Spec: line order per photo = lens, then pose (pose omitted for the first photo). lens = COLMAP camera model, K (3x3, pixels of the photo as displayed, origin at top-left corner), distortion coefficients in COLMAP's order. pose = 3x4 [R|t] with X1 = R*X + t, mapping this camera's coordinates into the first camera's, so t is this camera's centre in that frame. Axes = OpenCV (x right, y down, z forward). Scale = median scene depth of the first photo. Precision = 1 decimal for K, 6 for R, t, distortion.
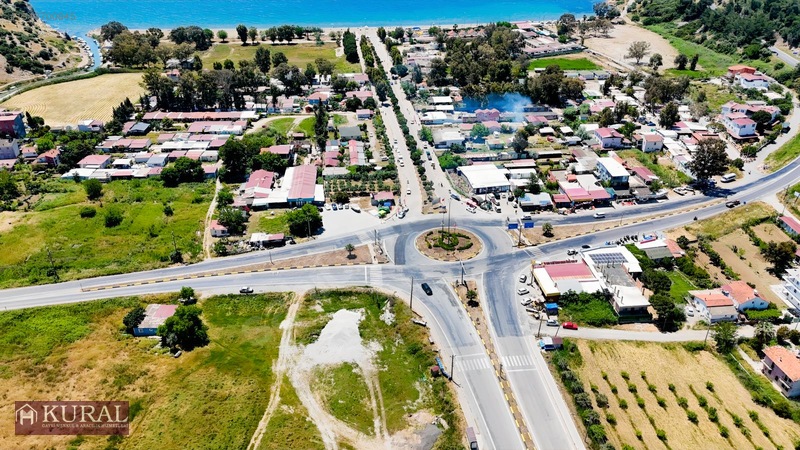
lens RADIAL K [[588.7, 0, 402.9], [0, 588.7, 223.7], [0, 0, 1]] dist [0.074458, -0.073056]
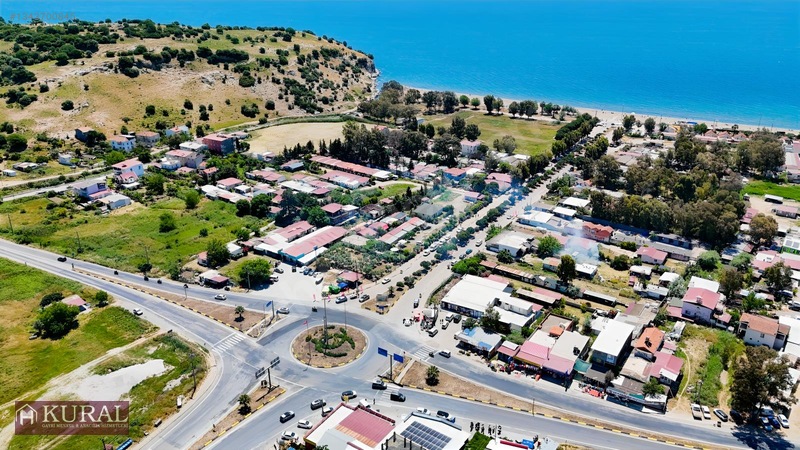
lens RADIAL K [[588.7, 0, 402.9], [0, 588.7, 223.7], [0, 0, 1]] dist [0.074458, -0.073056]
pose [[0.766632, 0.247726, -0.592375, 0.474864], [-0.309675, 0.950837, -0.003140, -0.125549], [0.562474, 0.185851, 0.805656, 0.227072]]
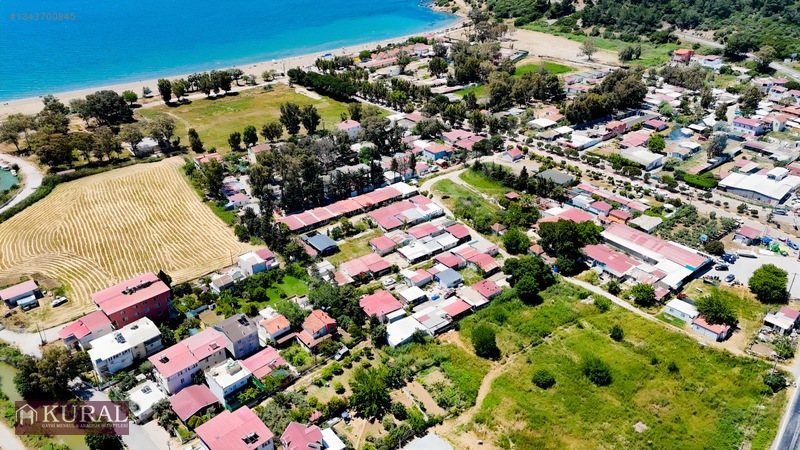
lens RADIAL K [[588.7, 0, 402.9], [0, 588.7, 223.7], [0, 0, 1]] dist [0.074458, -0.073056]
pose [[0.826530, -0.266979, 0.495550, -0.758383], [0.274497, 0.959761, 0.059239, -0.213869], [-0.491426, 0.087064, 0.866557, 0.393407]]
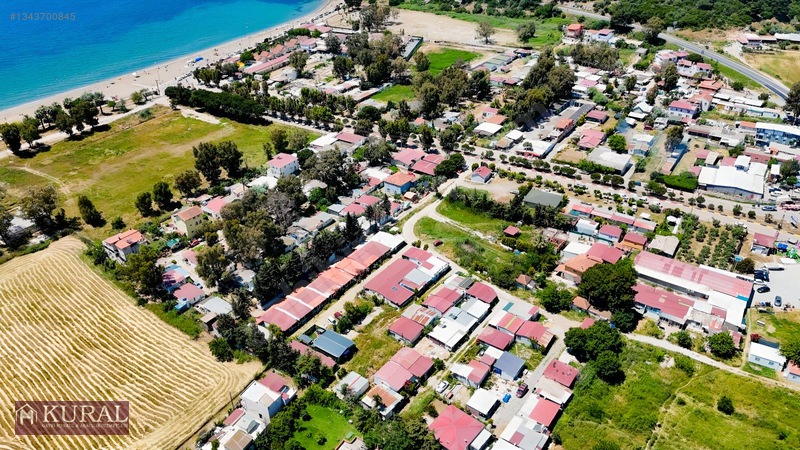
lens RADIAL K [[588.7, 0, 402.9], [0, 588.7, 223.7], [0, 0, 1]] dist [0.074458, -0.073056]
pose [[0.625340, -0.413761, 0.661628, -0.777769], [0.386596, 0.900762, 0.197916, -0.372327], [-0.677859, 0.132019, 0.723241, 0.600741]]
